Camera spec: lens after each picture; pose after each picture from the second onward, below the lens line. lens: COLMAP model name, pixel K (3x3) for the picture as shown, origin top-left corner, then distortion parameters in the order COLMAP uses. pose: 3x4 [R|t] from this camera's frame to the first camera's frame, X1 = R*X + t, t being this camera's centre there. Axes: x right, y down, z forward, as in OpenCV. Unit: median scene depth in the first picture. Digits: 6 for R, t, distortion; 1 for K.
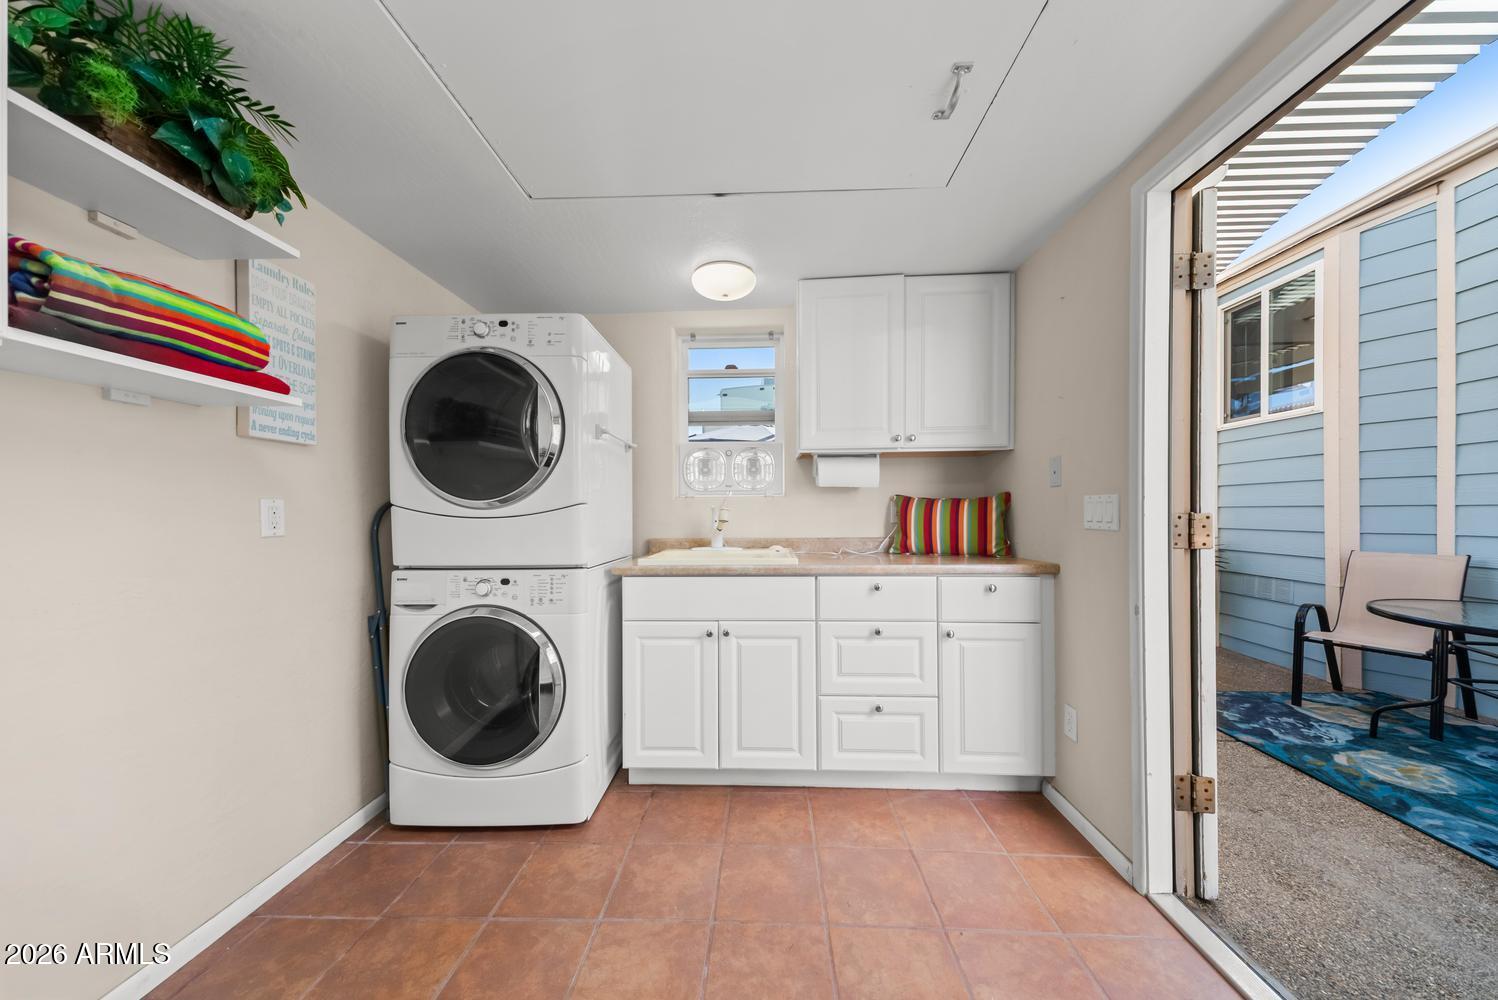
lens RADIAL K [[498.0, 0, 751.5], [0, 498.0, 509.4], [0, 0, 1]] dist [0.014514, -0.005763]
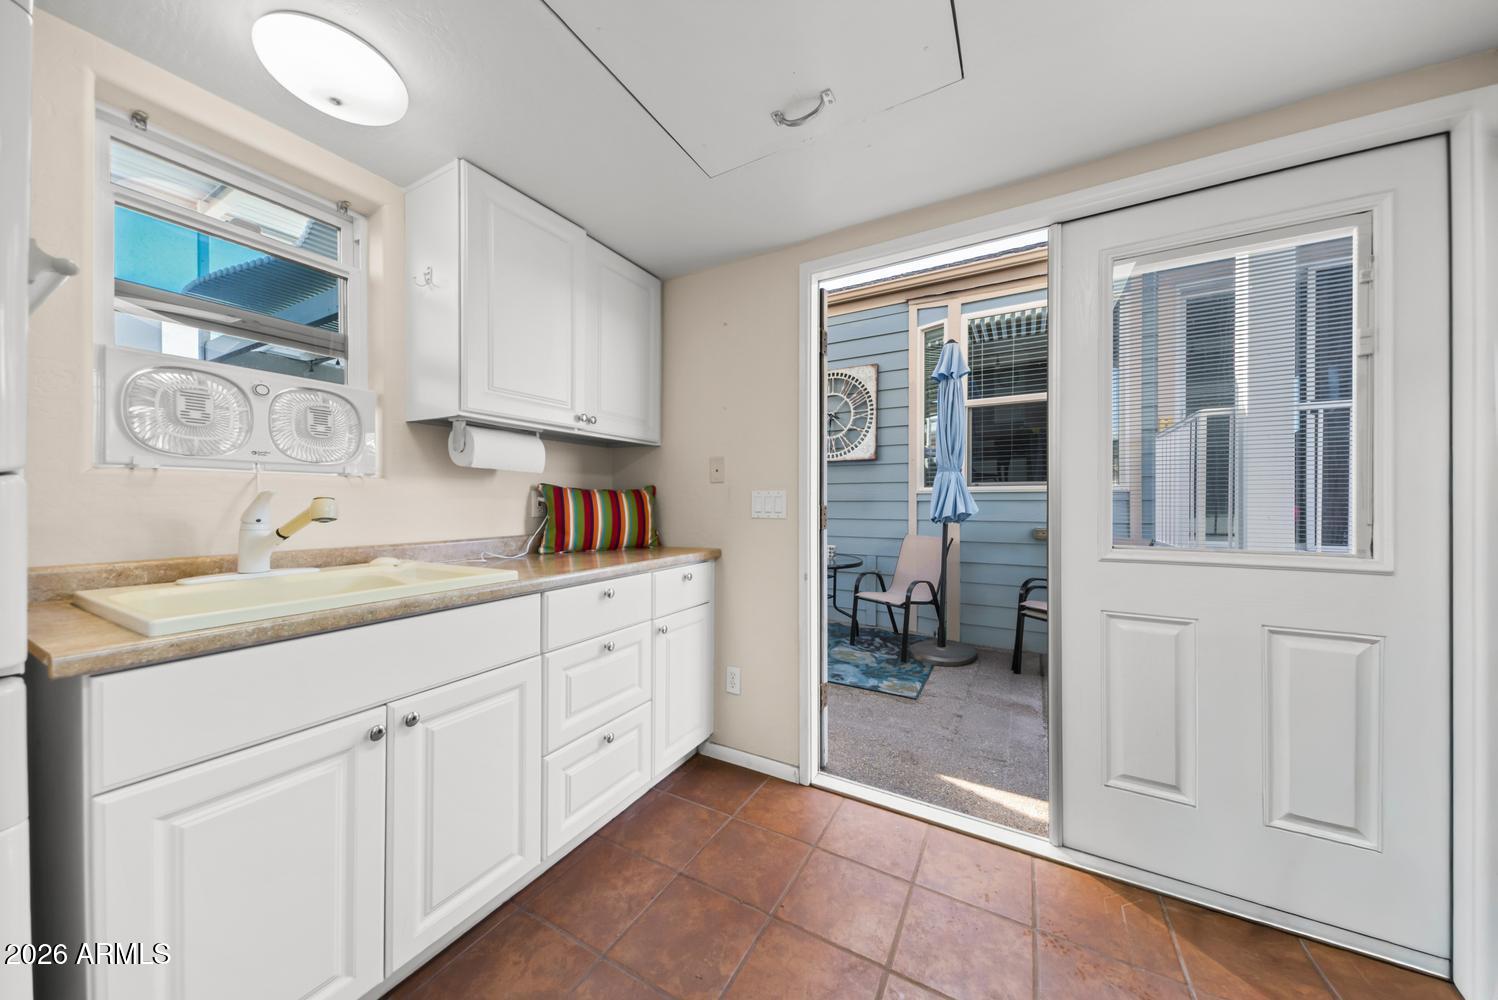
lens RADIAL K [[491.0, 0, 751.8], [0, 491.0, 500.8], [0, 0, 1]] dist [0.024710, -0.006510]
pose [[0.453826, 0.008752, 0.891047, -0.373319], [-0.005211, 0.999961, -0.007167, 0.004988], [-0.891075, -0.001390, 0.453854, 0.404018]]
